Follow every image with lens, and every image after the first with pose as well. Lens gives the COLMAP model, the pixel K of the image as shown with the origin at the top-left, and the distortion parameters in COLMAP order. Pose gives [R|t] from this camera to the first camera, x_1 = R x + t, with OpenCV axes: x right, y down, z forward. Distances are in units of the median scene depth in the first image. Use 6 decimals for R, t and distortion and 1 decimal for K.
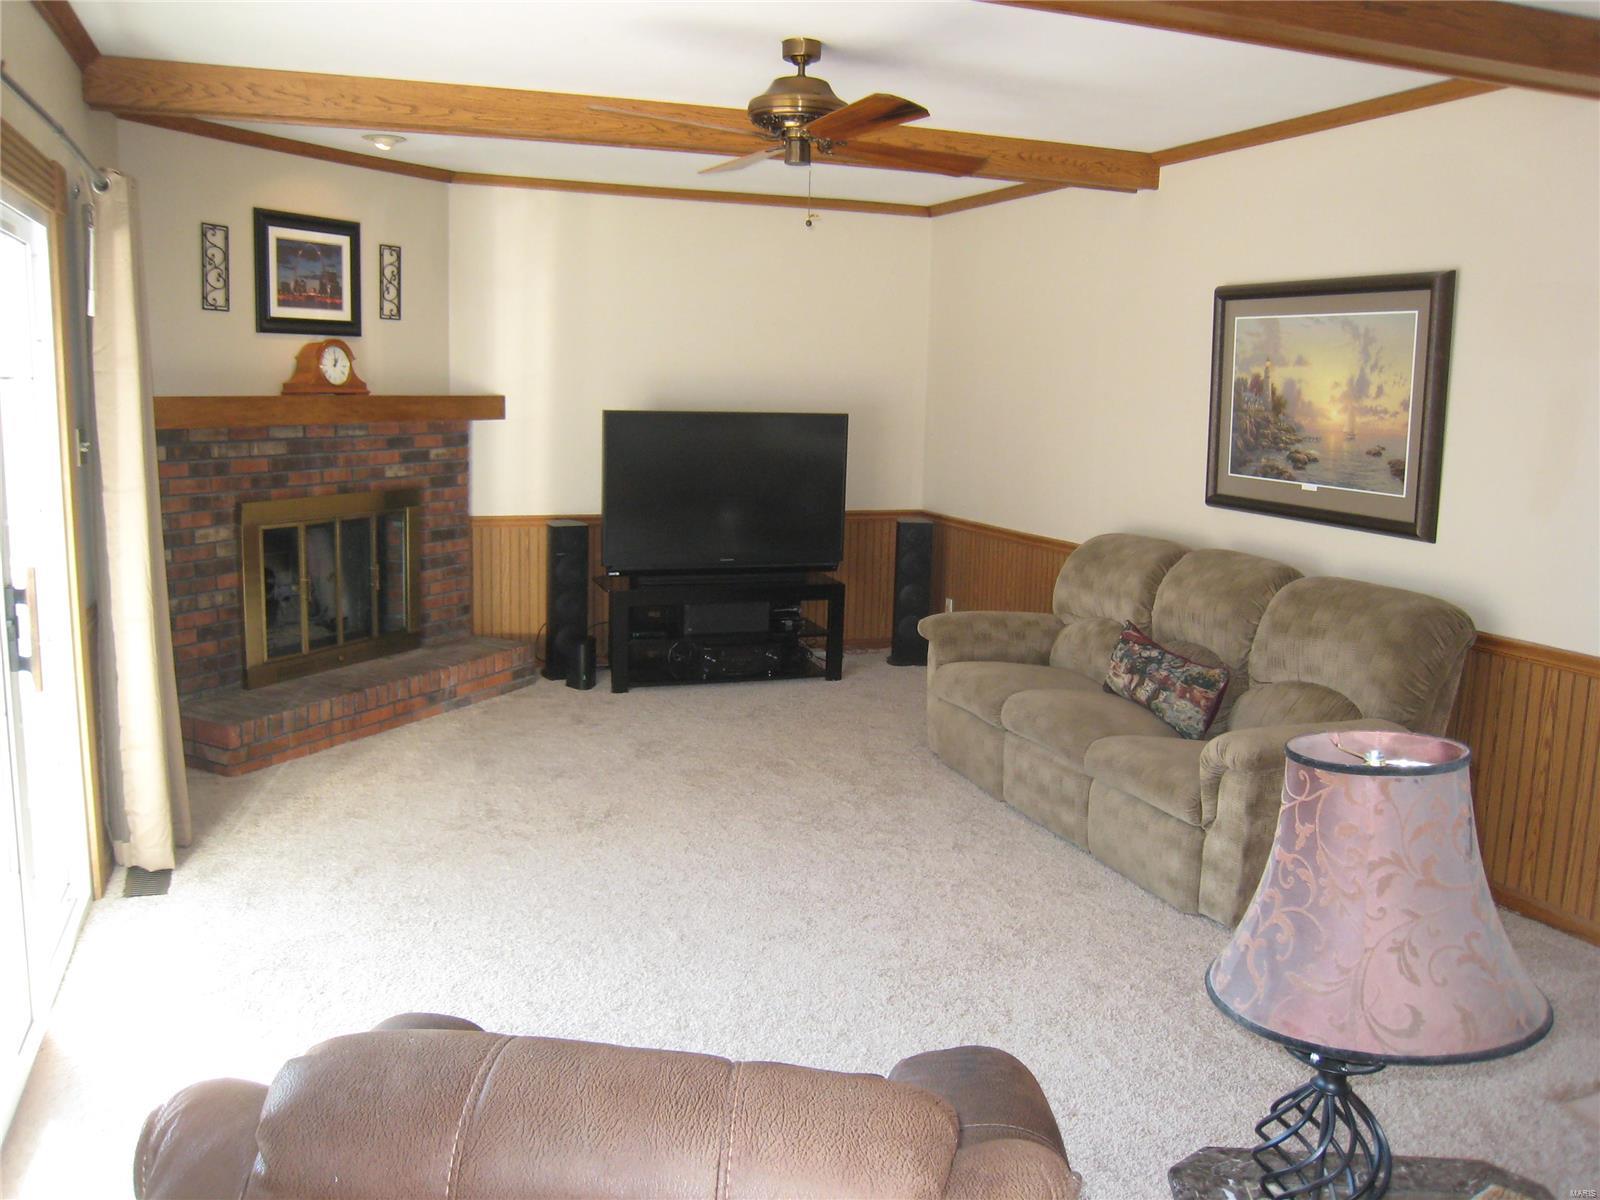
lens RADIAL K [[1319.2, 0, 798.6], [0, 1319.2, 591.2], [0, 0, 1]] dist [-0.146372, 0.113994]
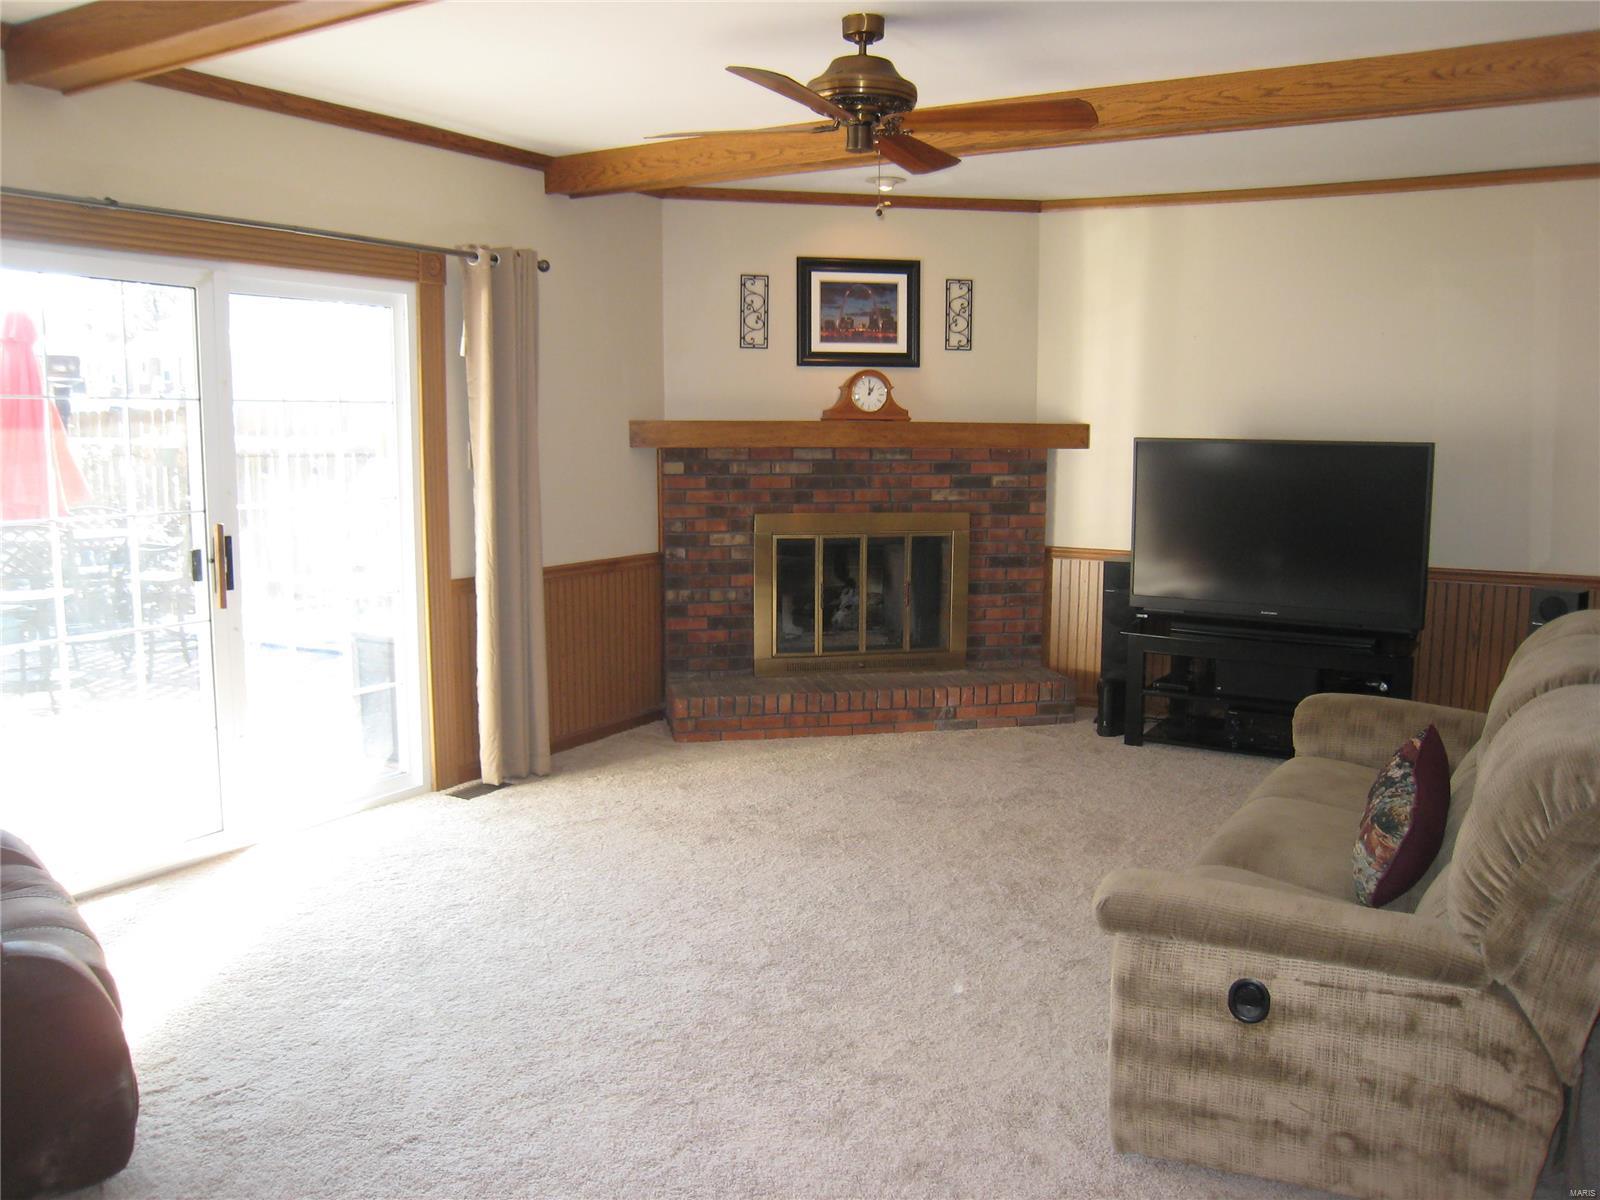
lens RADIAL K [[1319.2, 0, 803.0], [0, 1319.2, 608.4], [0, 0, 1]] dist [-0.146372, 0.113994]
pose [[0.624040, 0.086852, -0.776551, 0.490642], [-0.109923, 0.993679, 0.022802, -0.015250], [0.773622, 0.071132, 0.629642, 0.282823]]
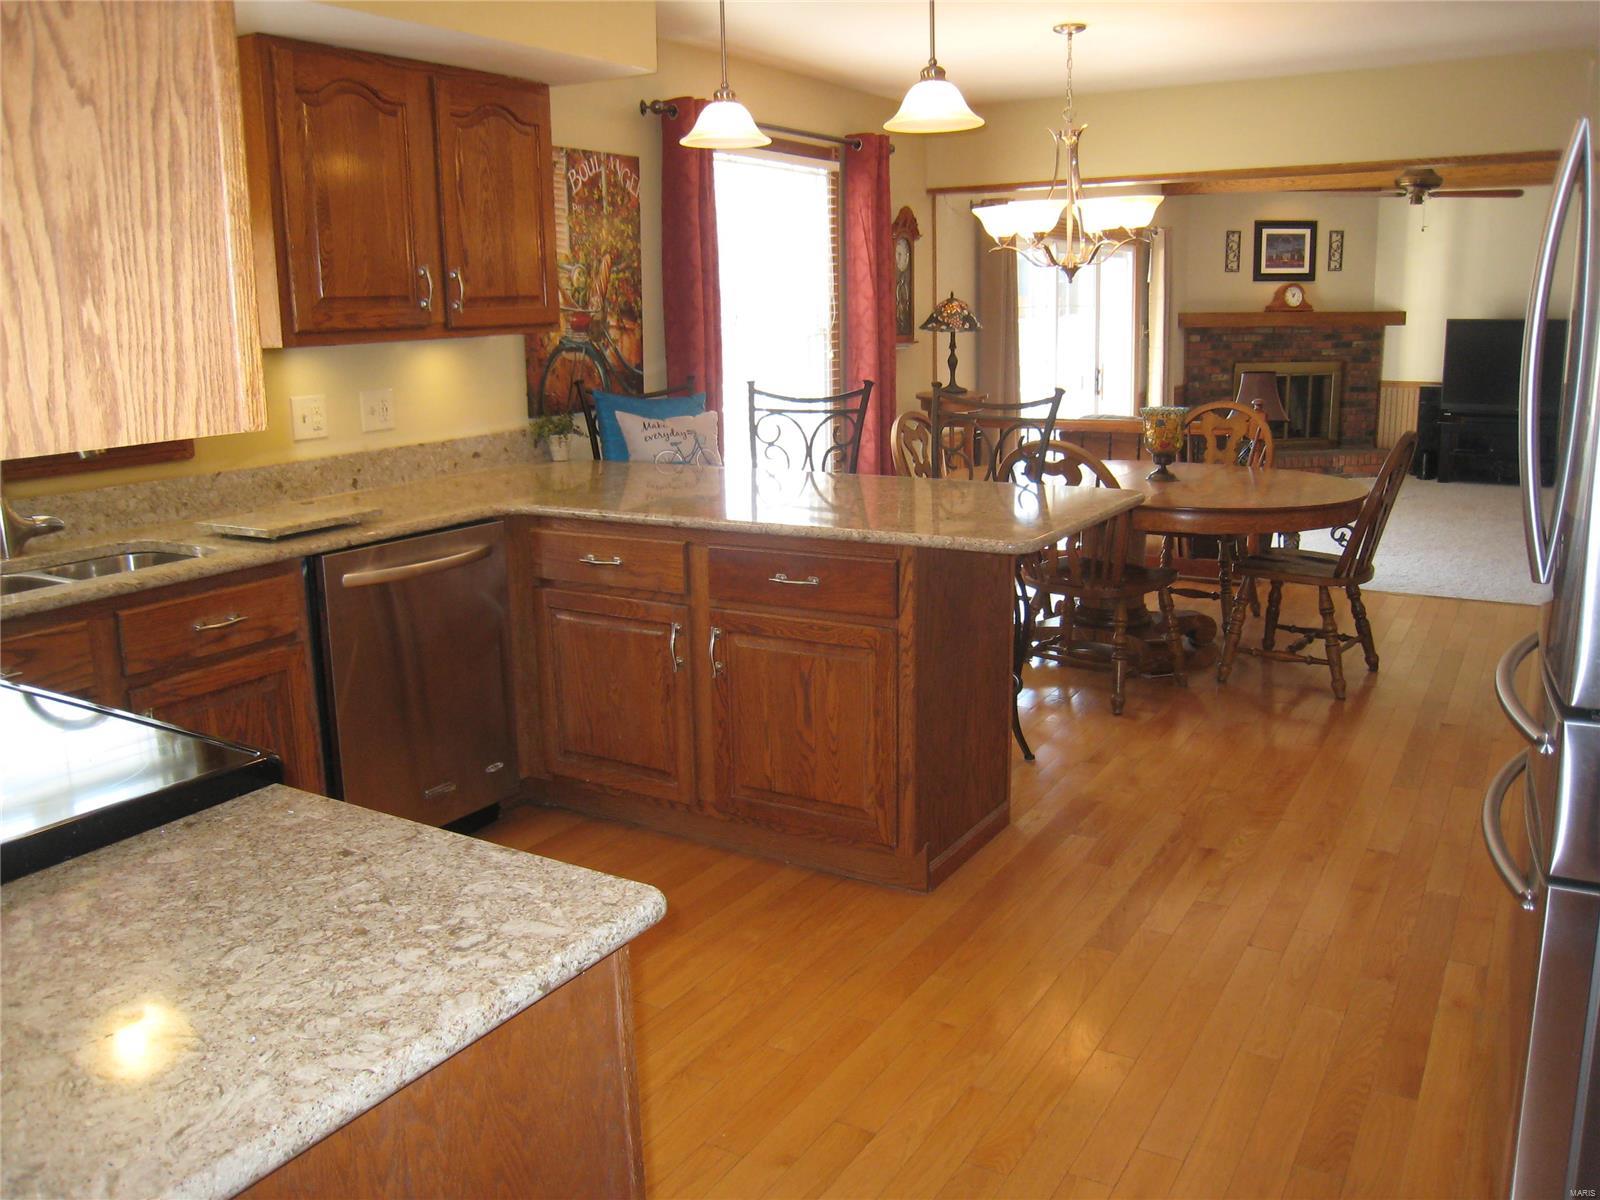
lens RADIAL K [[1319.2, 0, 795.7], [0, 1319.2, 608.6], [0, 0, 1]] dist [-0.146372, 0.113994]
pose [[0.609437, 0.141859, -0.780040, 0.800815], [-0.085720, 0.989885, 0.113049, 0.144944], [0.788187, -0.002032, 0.615432, -0.835324]]
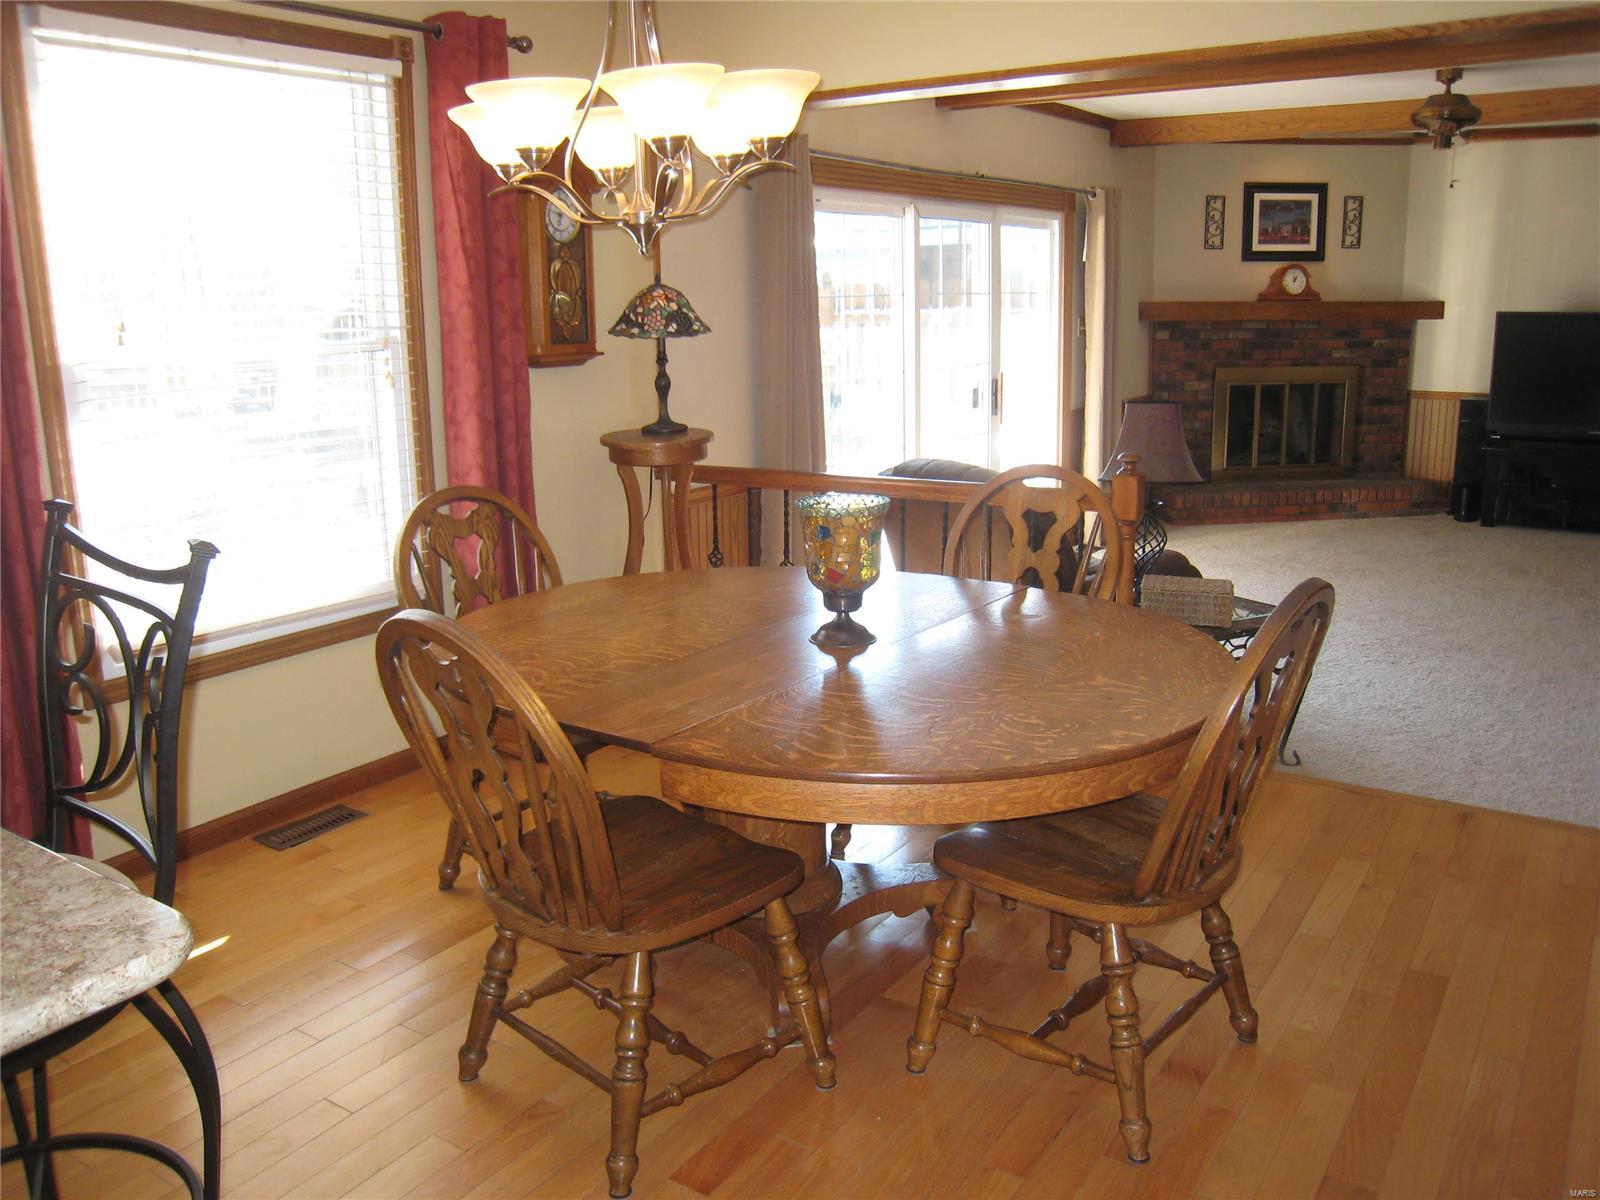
lens RADIAL K [[1319.2, 0, 794.5], [0, 1319.2, 598.2], [0, 0, 1]] dist [-0.146372, 0.113994]
pose [[0.569788, 0.153510, -0.807327, 0.601628], [-0.094258, 0.988123, 0.121363, 0.067921], [0.816368, 0.006946, 0.577490, -0.363411]]
